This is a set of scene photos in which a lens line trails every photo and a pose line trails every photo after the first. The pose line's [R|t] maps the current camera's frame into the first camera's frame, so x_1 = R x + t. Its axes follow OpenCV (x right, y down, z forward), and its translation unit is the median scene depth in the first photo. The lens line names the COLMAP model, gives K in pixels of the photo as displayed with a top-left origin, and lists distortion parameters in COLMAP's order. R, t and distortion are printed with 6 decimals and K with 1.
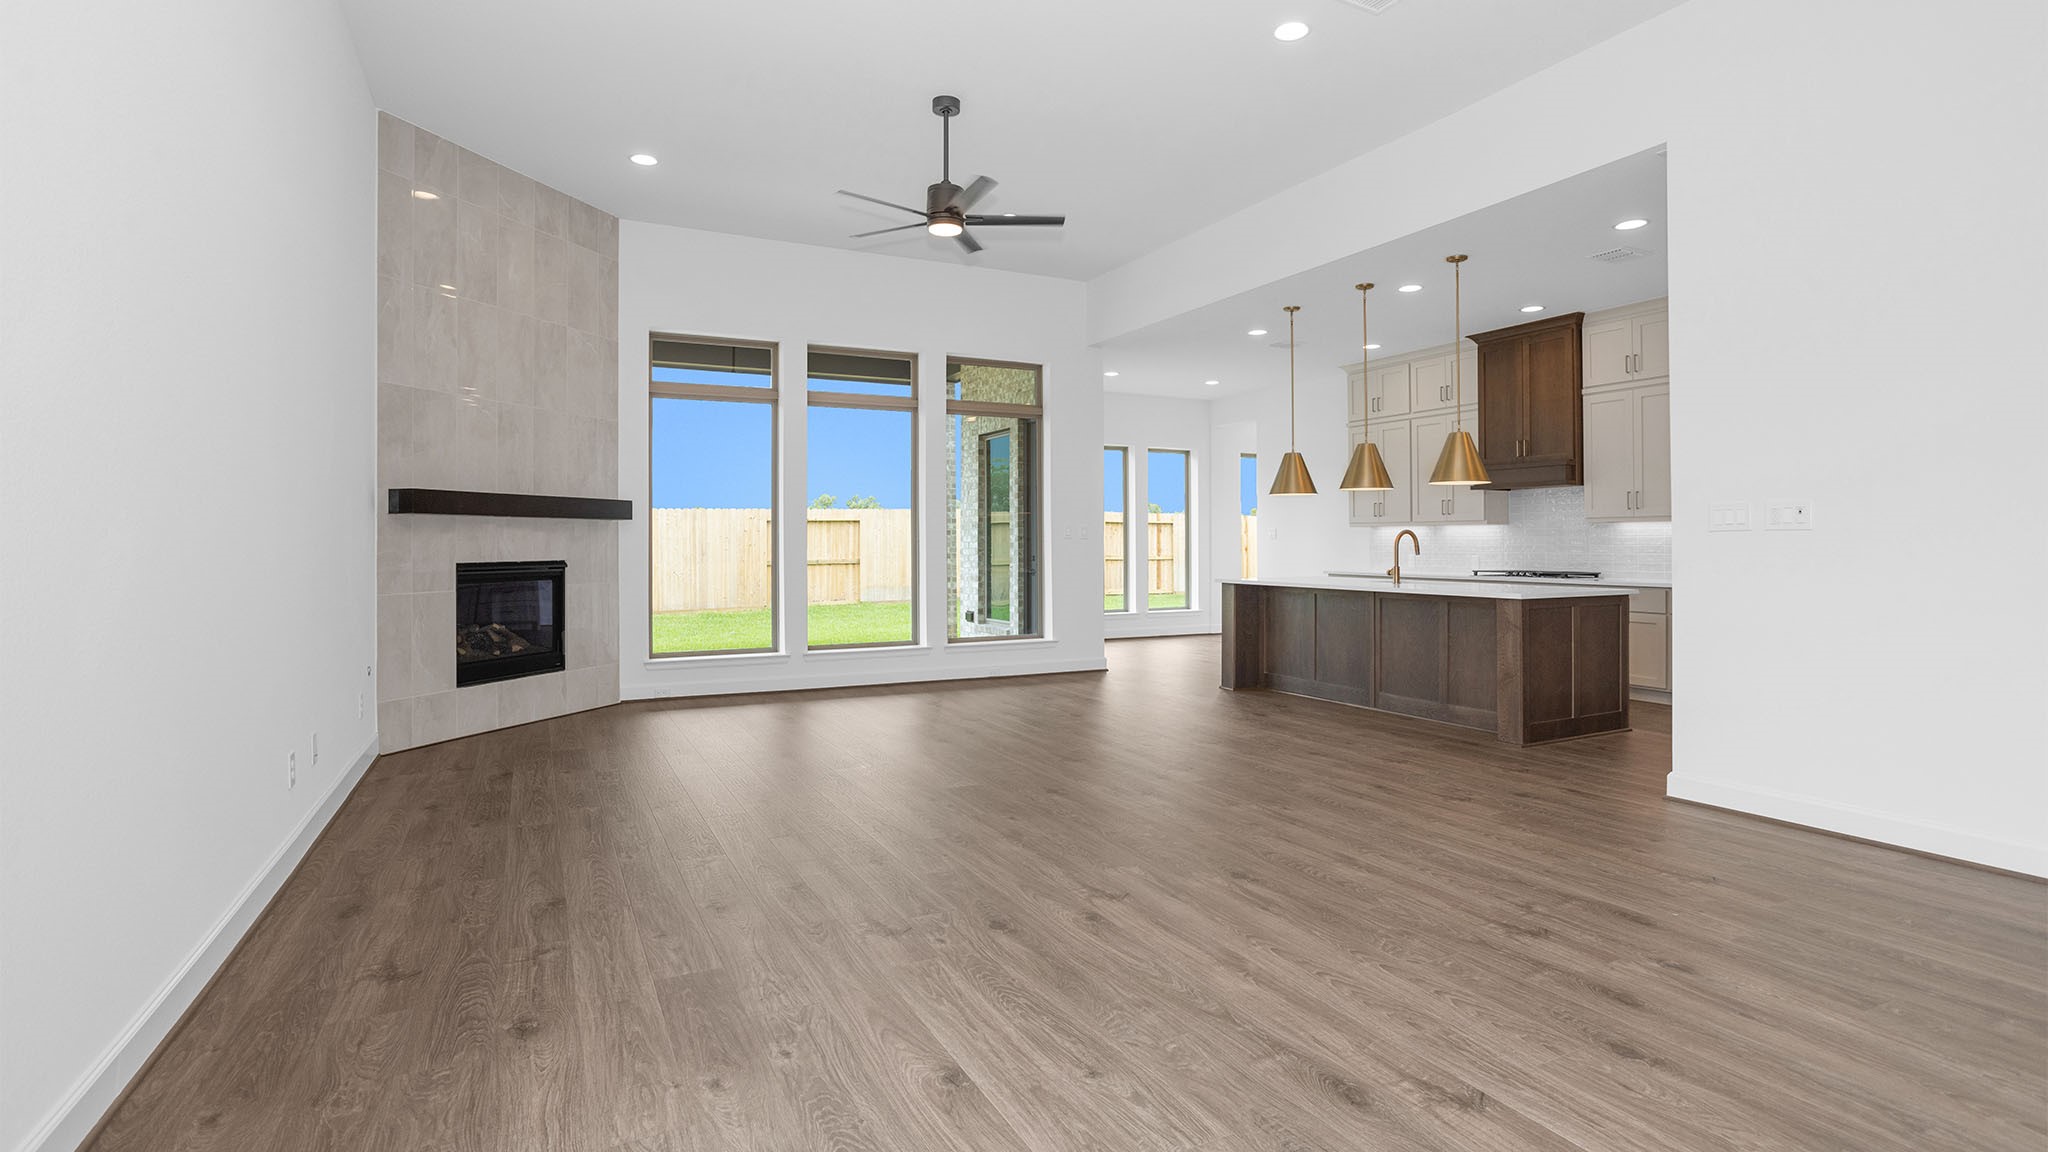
lens RADIAL K [[988.2, 0, 1007.9], [0, 988.2, 566.5], [0, 0, 1]] dist [-0.027033, 0.004227]
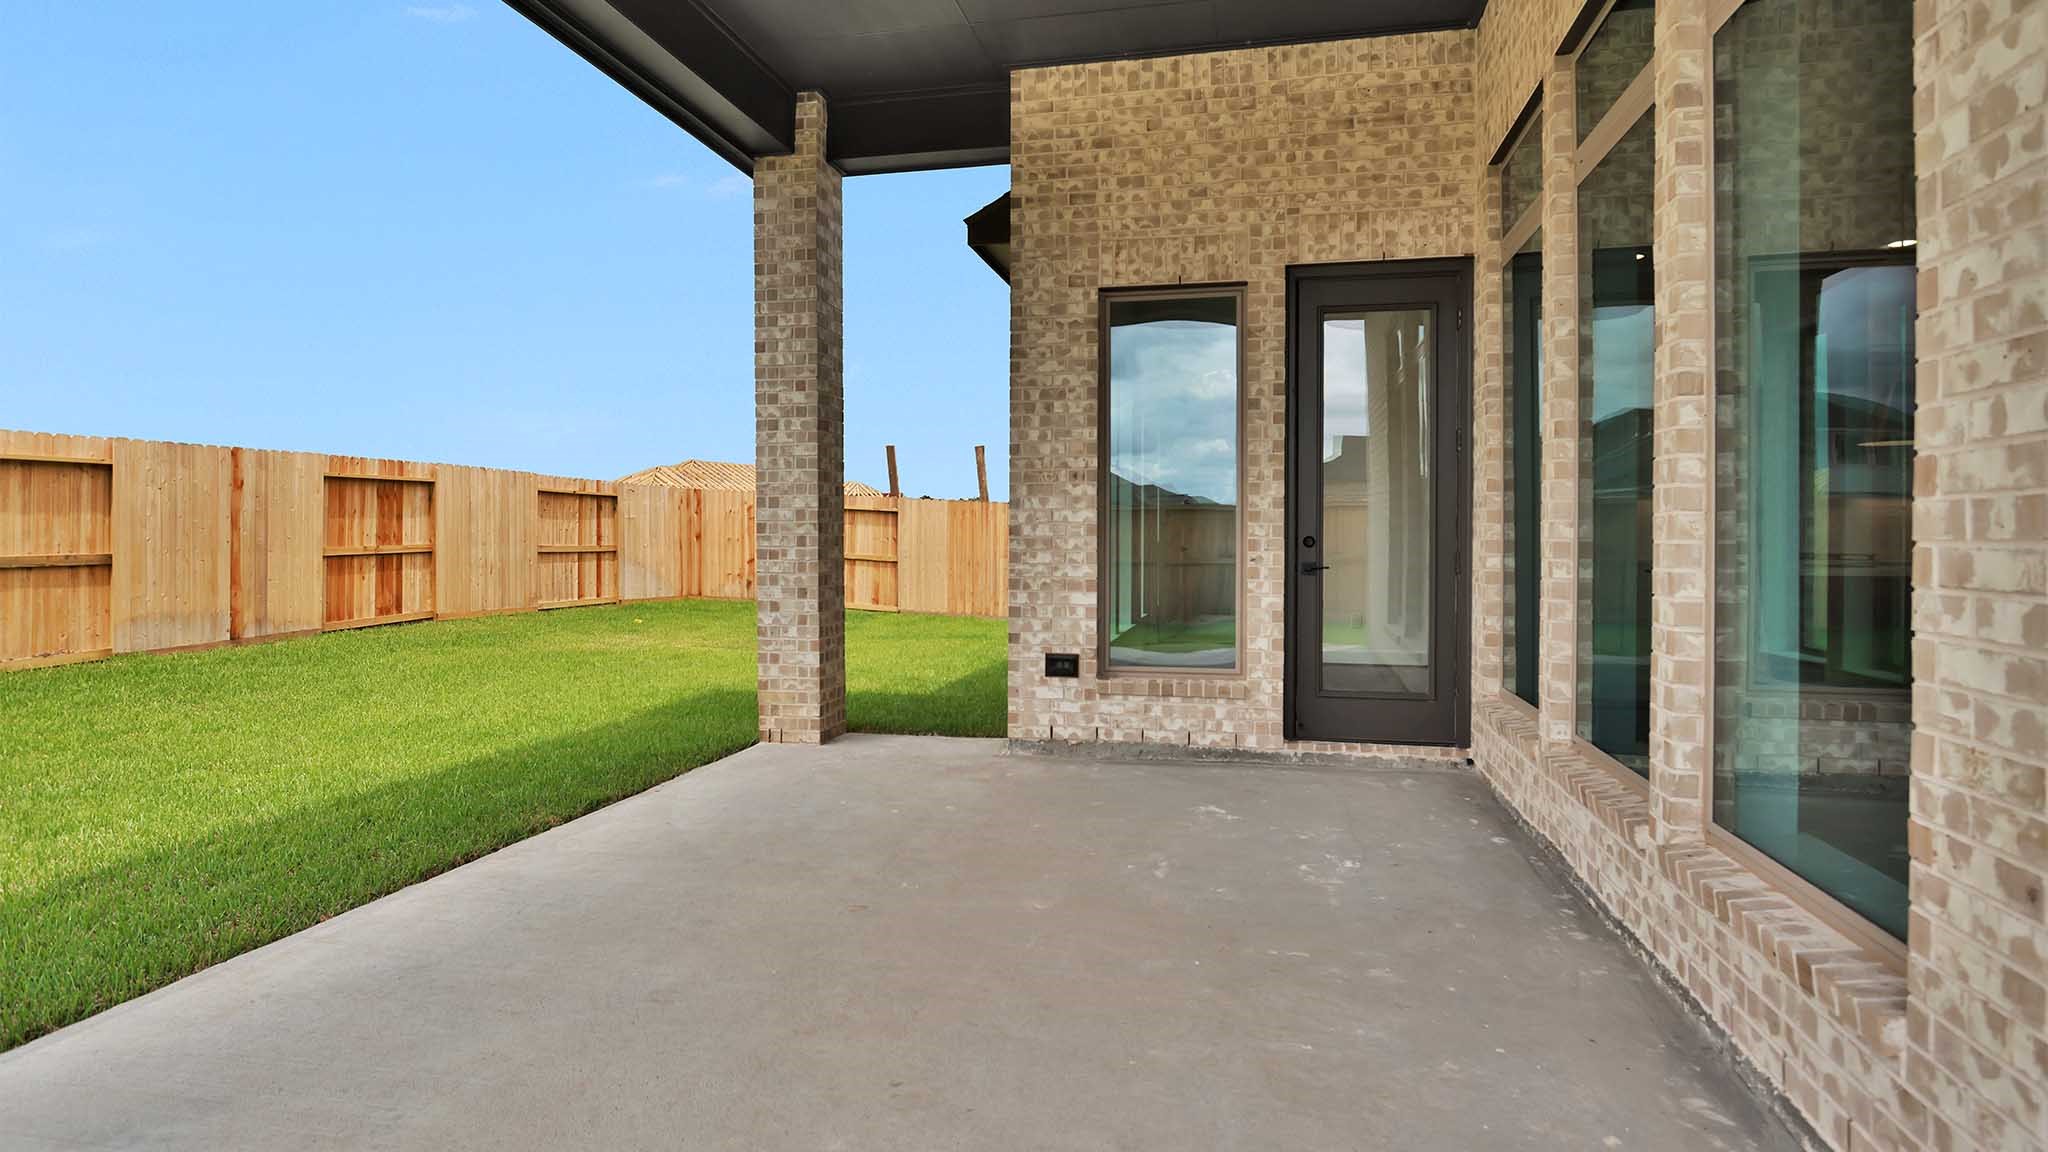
lens RADIAL K [[1064.2, 0, 1034.4], [0, 1064.2, 540.8], [0, 0, 1]] dist [-0.024881, -0.000035]
pose [[0.615698, 0.000969, 0.787982, -0.537252], [0.014624, 0.999813, -0.012657, -0.004003], [-0.787847, 0.019316, 0.615568, 0.833737]]
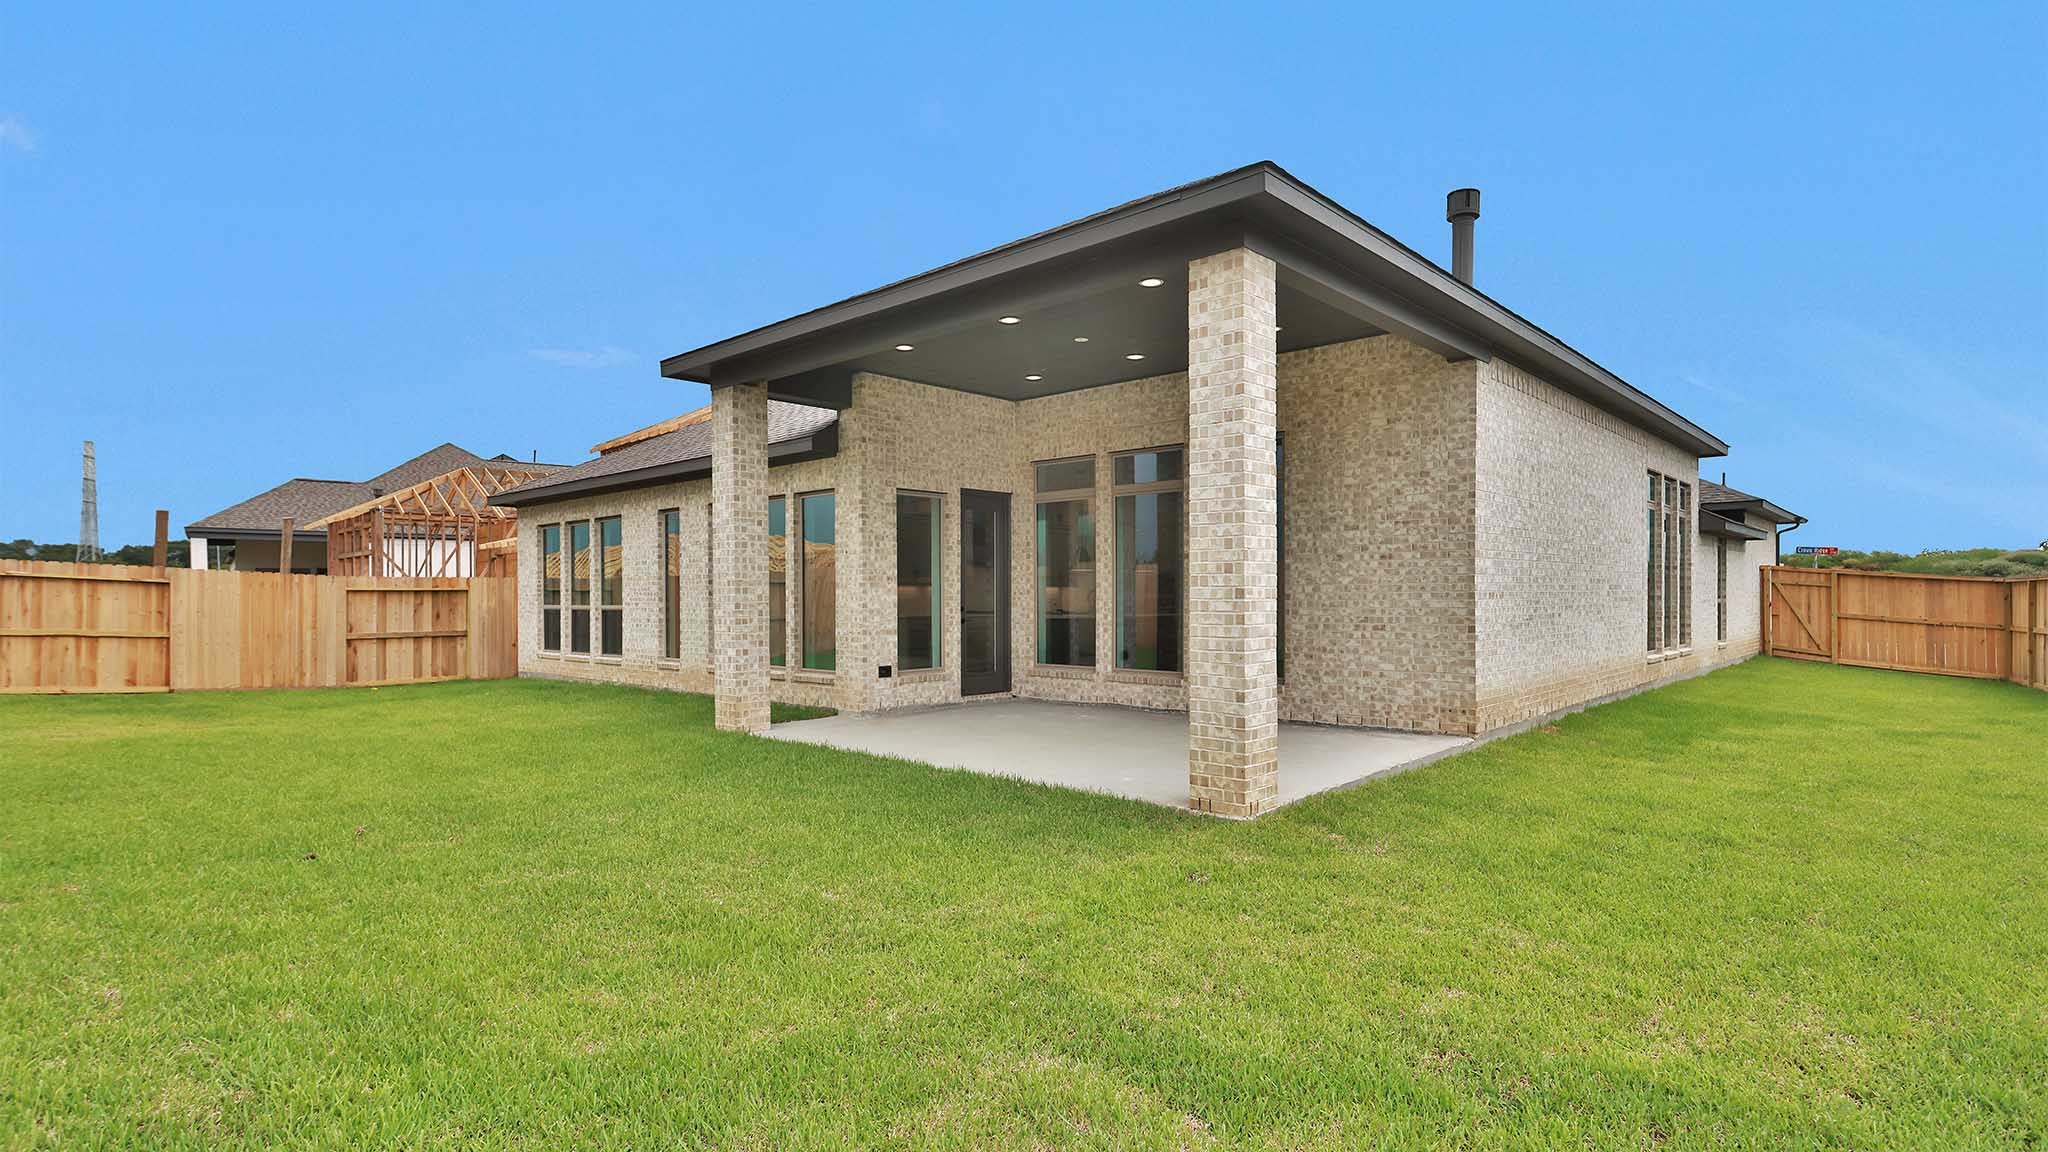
lens RADIAL K [[988.2, 0, 1022.0], [0, 988.2, 595.1], [0, 0, 1]] dist [-0.027033, 0.004227]
pose [[-0.361464, 0.006084, 0.932366, -1.181231], [0.029041, 0.999567, 0.004736, -0.030196], [-0.931934, 0.028788, -0.361484, 1.466463]]
